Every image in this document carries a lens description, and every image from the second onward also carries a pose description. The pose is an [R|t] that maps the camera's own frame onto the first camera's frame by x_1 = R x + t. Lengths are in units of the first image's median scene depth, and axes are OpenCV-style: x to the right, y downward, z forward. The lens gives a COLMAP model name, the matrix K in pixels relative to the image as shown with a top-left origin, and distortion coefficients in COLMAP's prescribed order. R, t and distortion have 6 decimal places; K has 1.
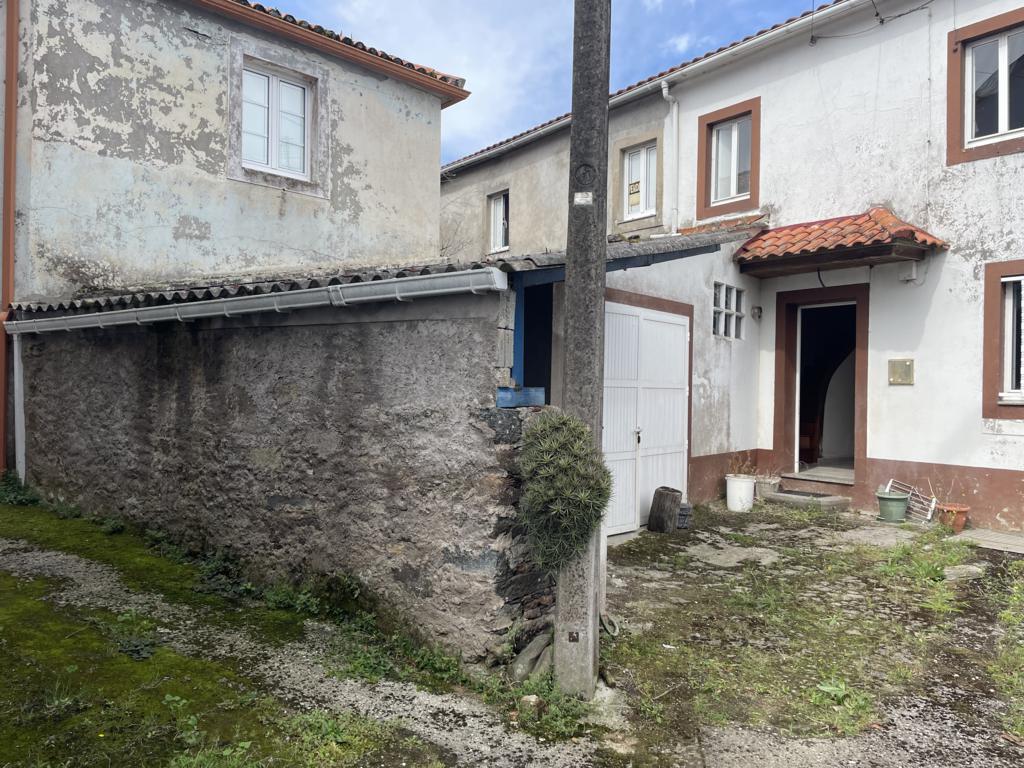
lens RADIAL K [[777.5, 0, 532.5], [0, 777.5, 391.6], [0, 0, 1]] dist [0.088913, -0.117448]
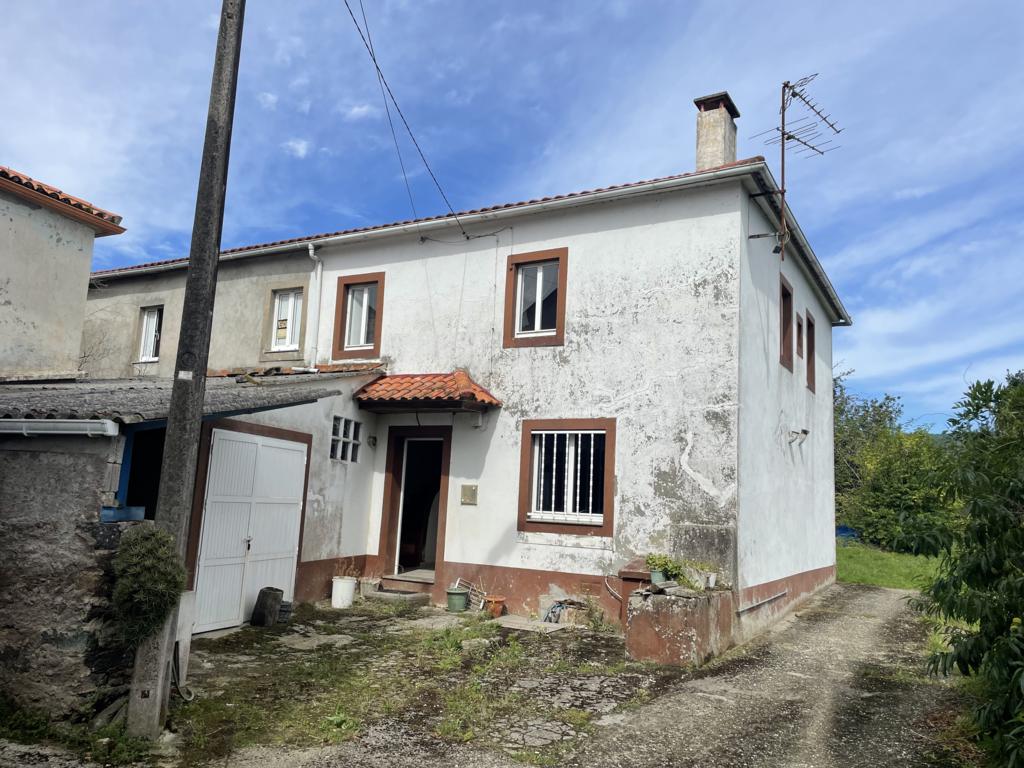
lens RADIAL K [[777.5, 0, 532.5], [0, 777.5, 391.6], [0, 0, 1]] dist [0.088913, -0.117448]
pose [[0.918587, 0.083735, 0.386247, 0.046969], [-0.030981, 0.989547, -0.140846, -0.016564], [-0.394004, 0.117413, 0.911578, -0.281263]]
